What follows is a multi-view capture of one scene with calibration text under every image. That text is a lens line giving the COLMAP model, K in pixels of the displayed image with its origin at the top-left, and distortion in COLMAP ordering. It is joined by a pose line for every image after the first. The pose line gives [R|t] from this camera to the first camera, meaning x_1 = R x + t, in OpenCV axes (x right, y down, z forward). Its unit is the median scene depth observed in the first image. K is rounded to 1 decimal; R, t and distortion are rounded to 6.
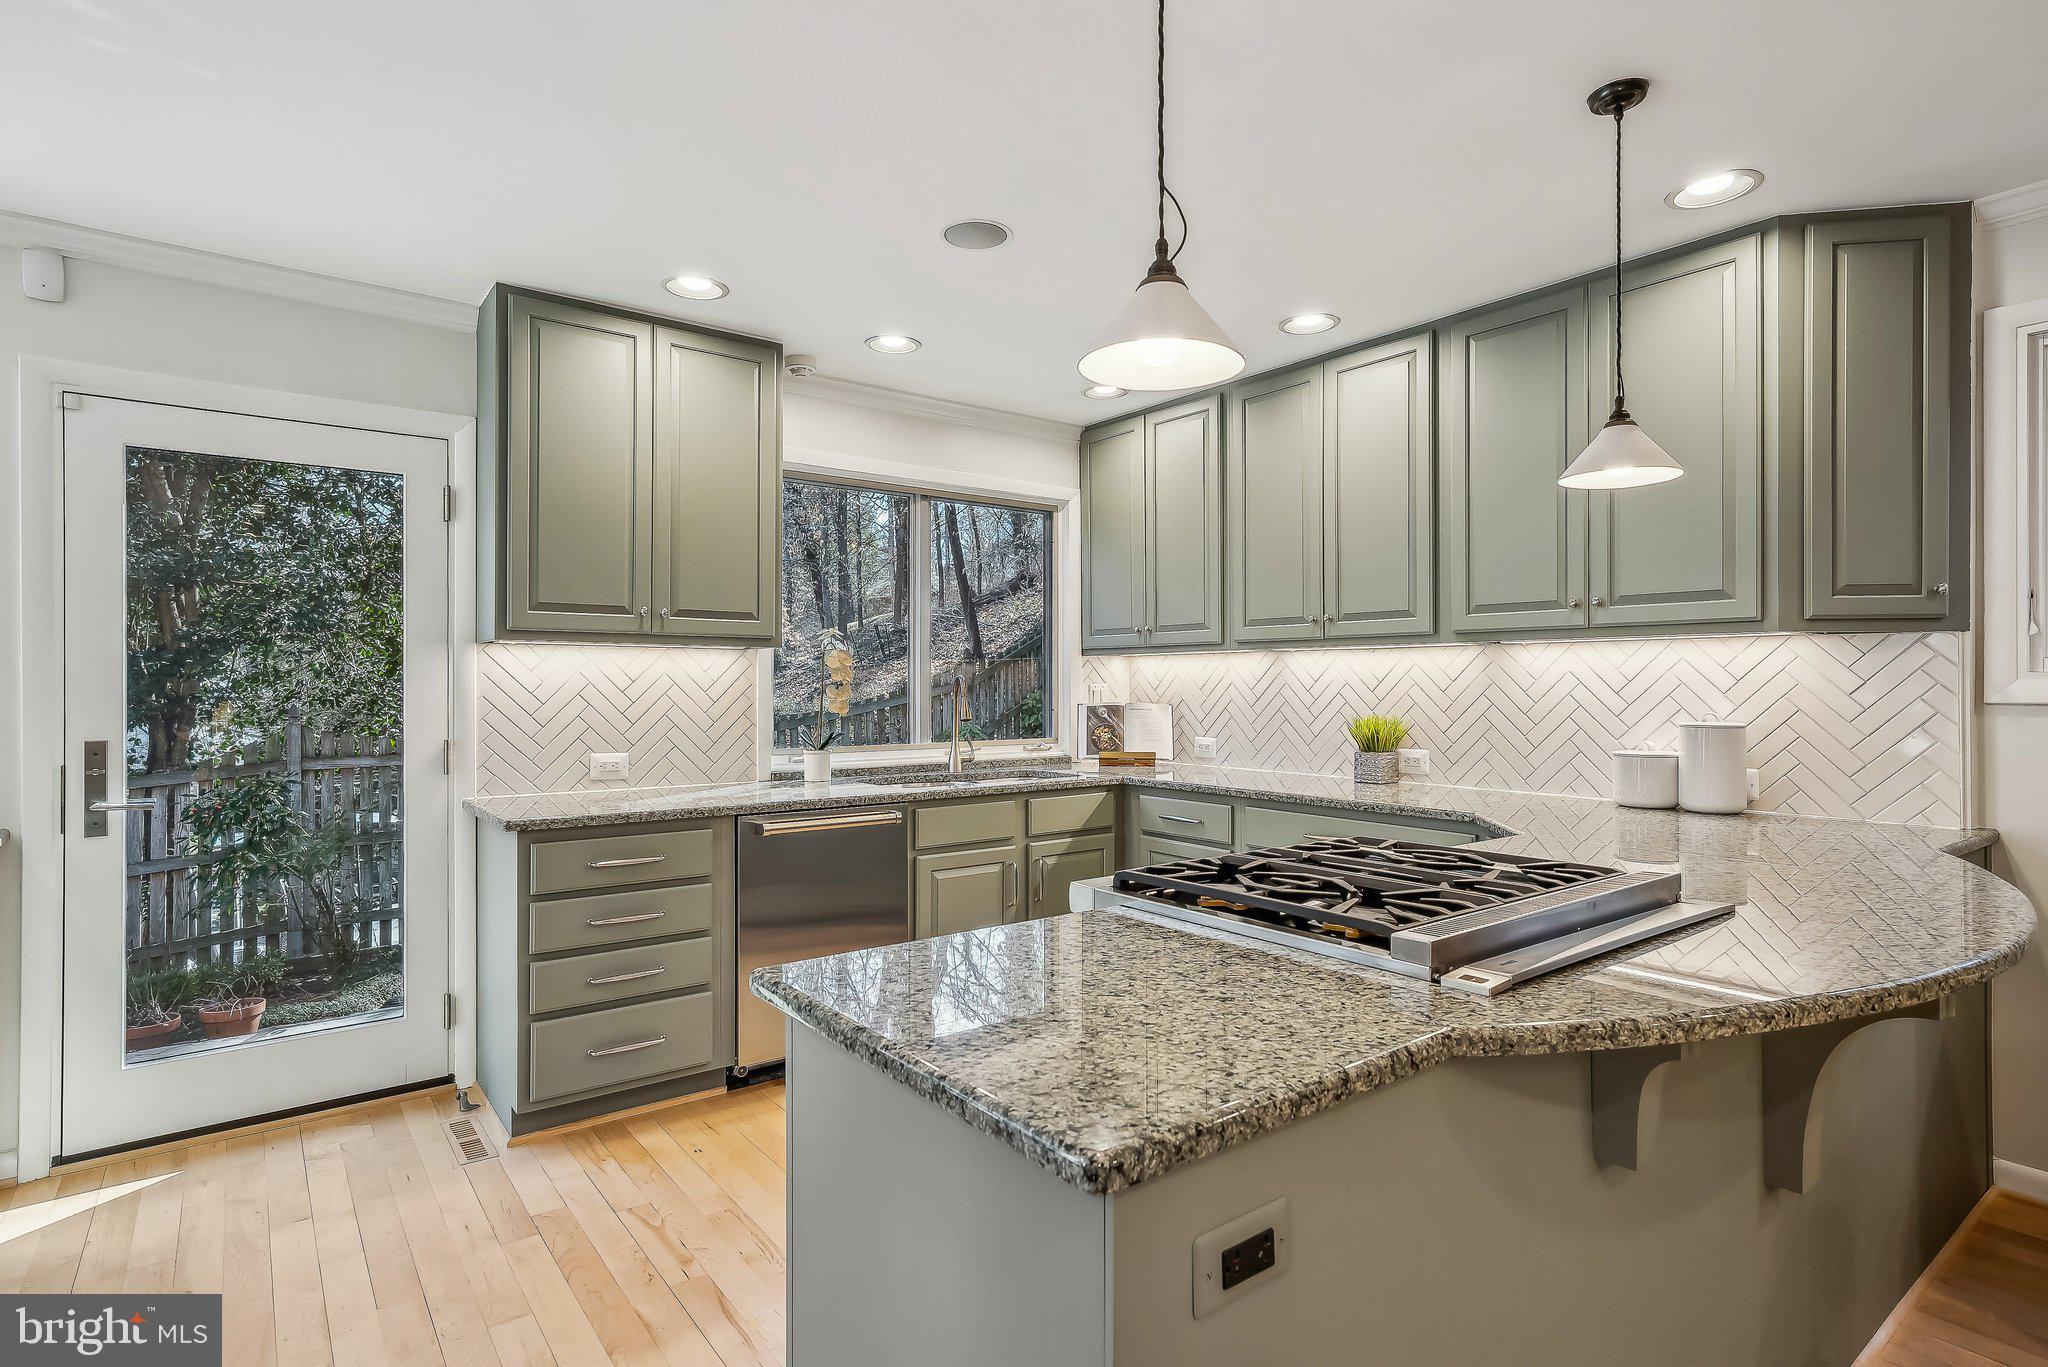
lens RADIAL K [[1070.8, 0, 1025.8], [0, 1070.8, 673.2], [0, 0, 1]] dist [-0.006464, 0.002261]
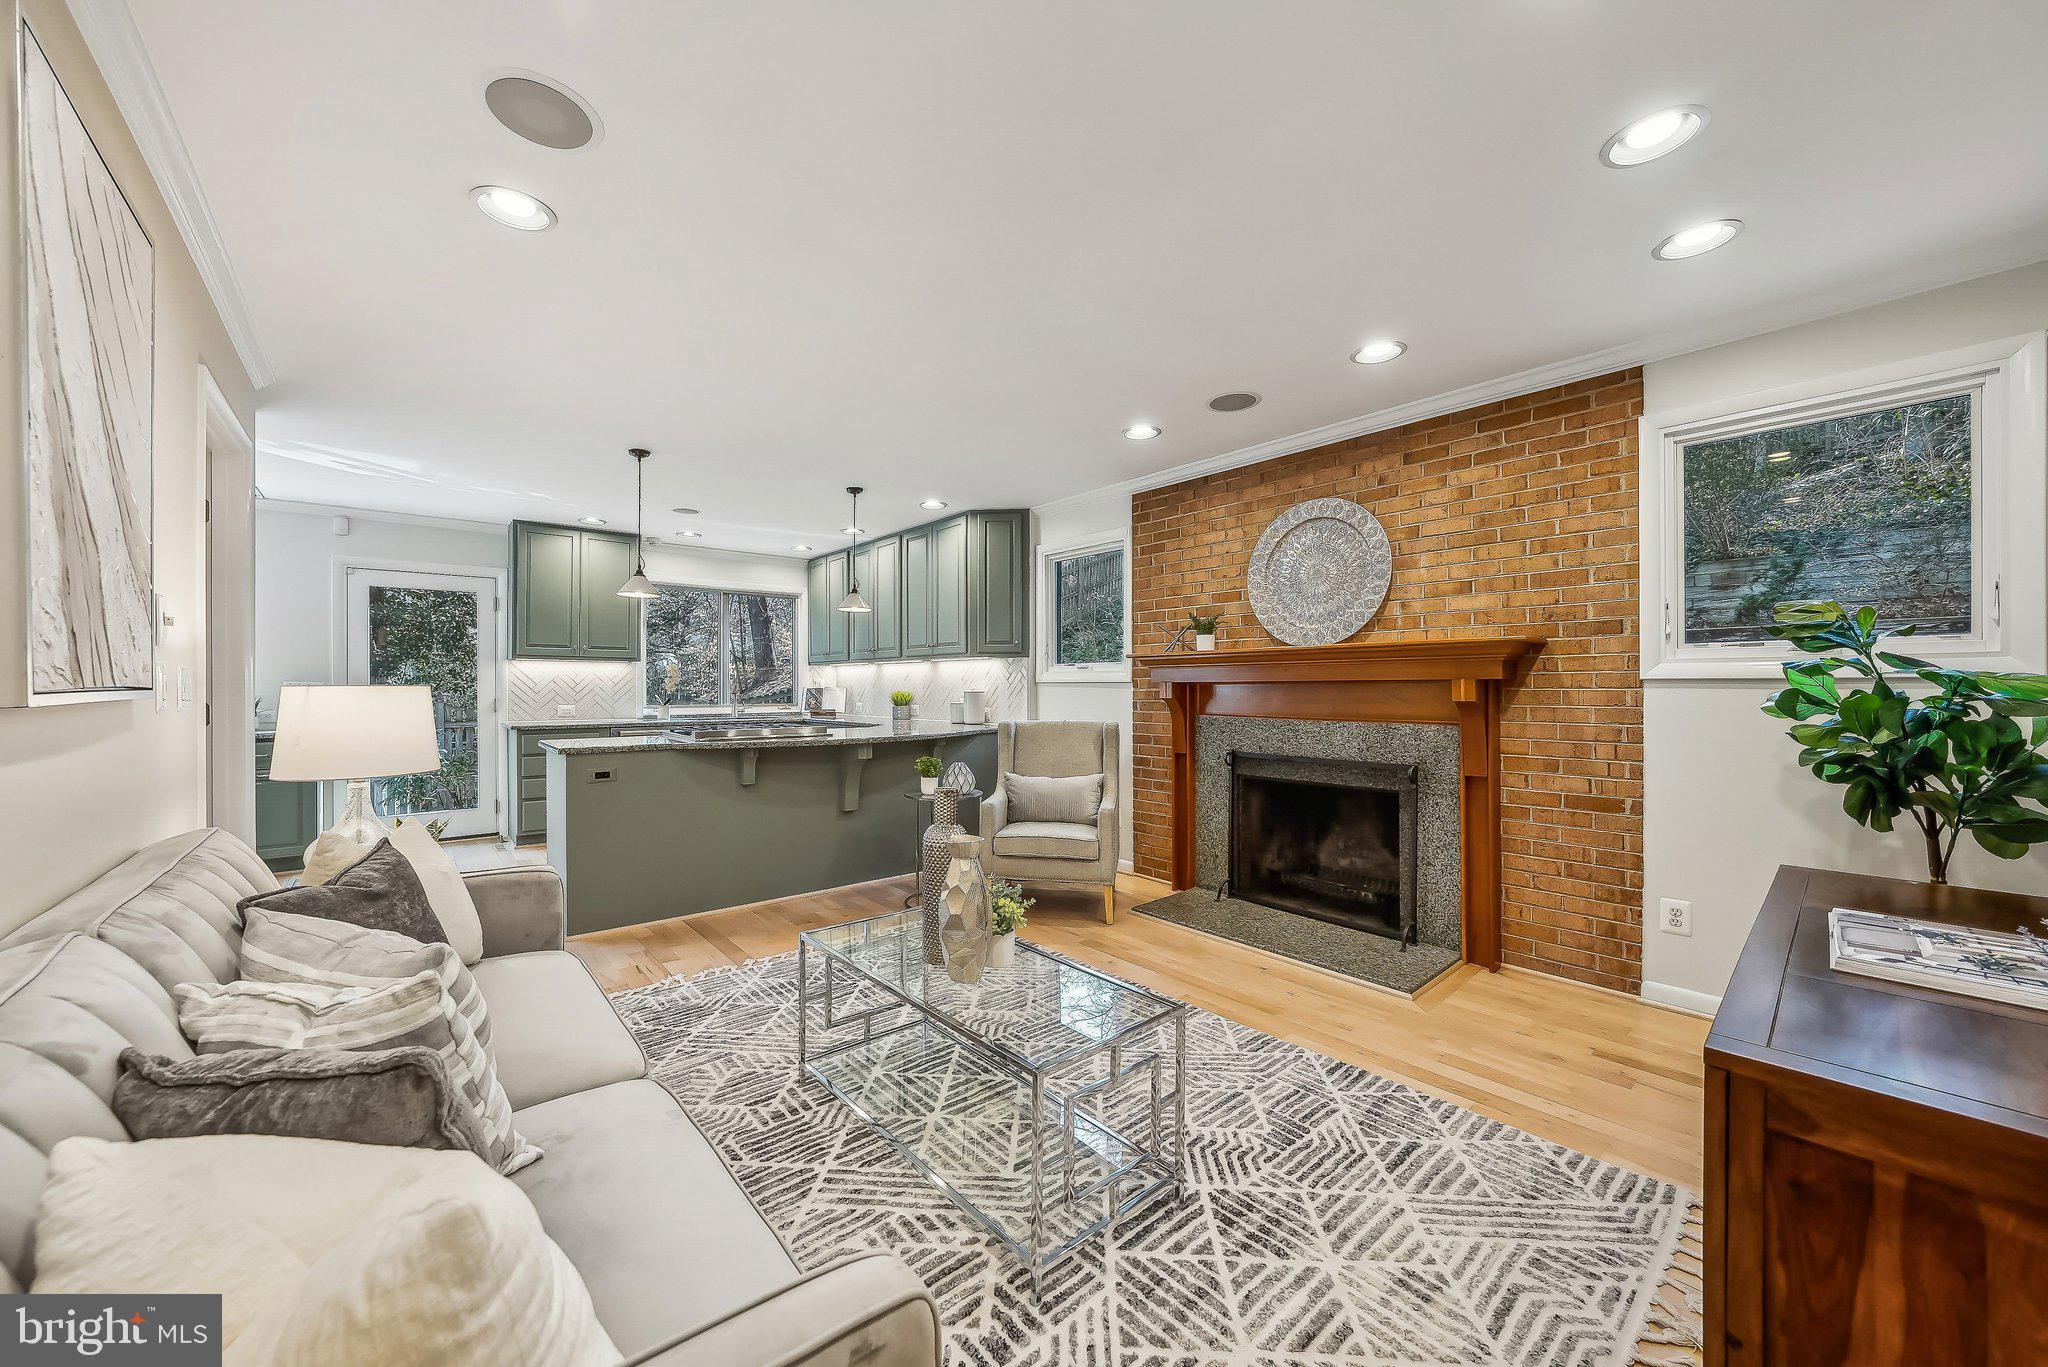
lens RADIAL K [[736.0, 0, 981.9], [0, 736.0, 675.3], [0, 0, 1]] dist [-0.016609, 0.000293]
pose [[0.999229, 0.003128, 0.039148, 0.506823], [-0.003072, 0.999994, -0.001505, 0.008044], [-0.039153, 0.001384, 0.999232, -0.718950]]
